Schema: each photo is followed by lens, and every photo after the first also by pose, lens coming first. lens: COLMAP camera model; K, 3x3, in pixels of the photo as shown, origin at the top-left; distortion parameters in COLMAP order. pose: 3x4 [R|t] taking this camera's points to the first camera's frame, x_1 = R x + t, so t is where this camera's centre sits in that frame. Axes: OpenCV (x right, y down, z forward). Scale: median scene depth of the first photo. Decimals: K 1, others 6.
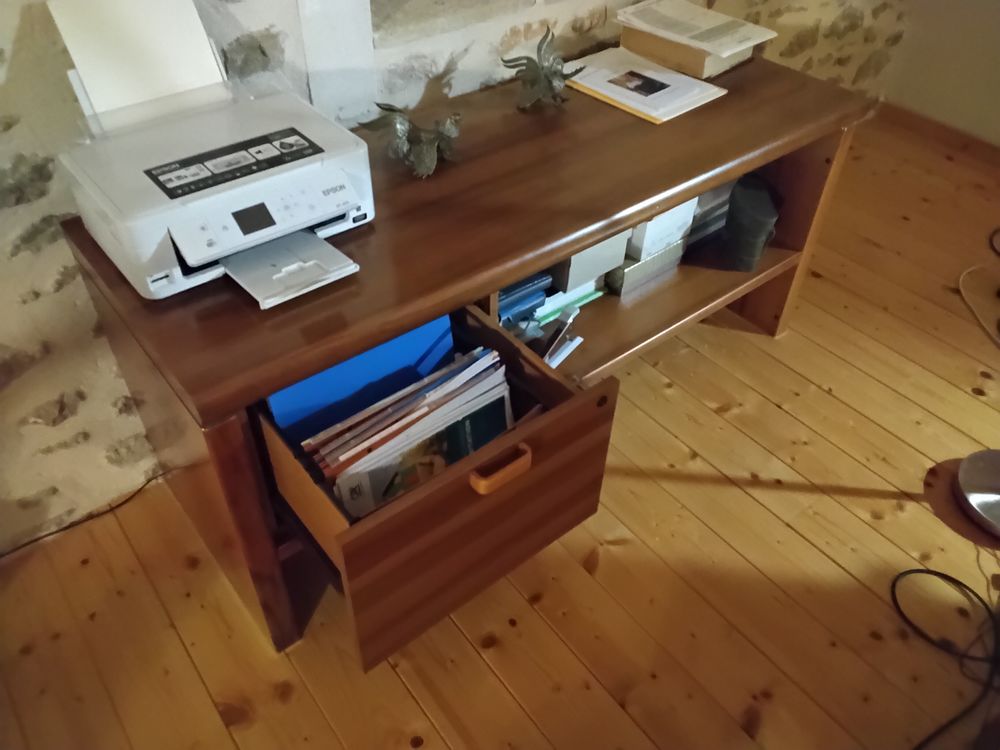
lens RADIAL K [[787.4, 0, 500.0], [0, 787.4, 375.0], [0, 0, 1]] dist [0.033072, 0.001586]
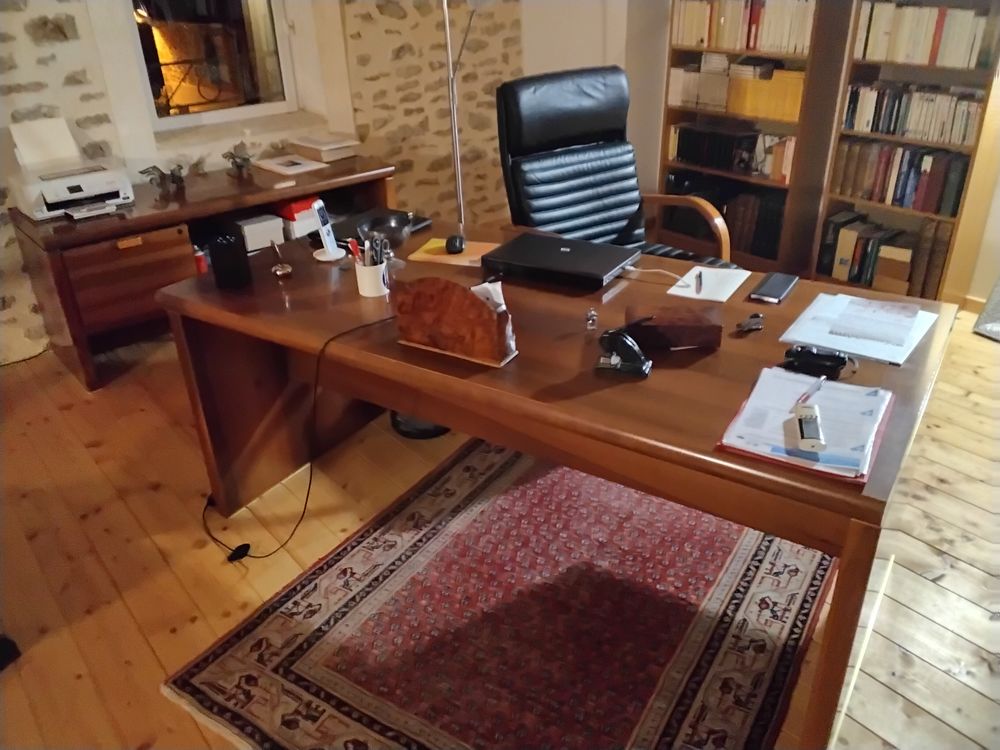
lens RADIAL K [[781.8, 0, 500.0], [0, 781.8, 375.0], [0, 0, 1]] dist [0.003482, 0.000913]
pose [[0.998280, -0.058013, 0.008454, 0.810171], [0.058275, 0.966173, -0.251226, 0.880600], [0.006406, 0.251287, 0.967891, -1.065231]]
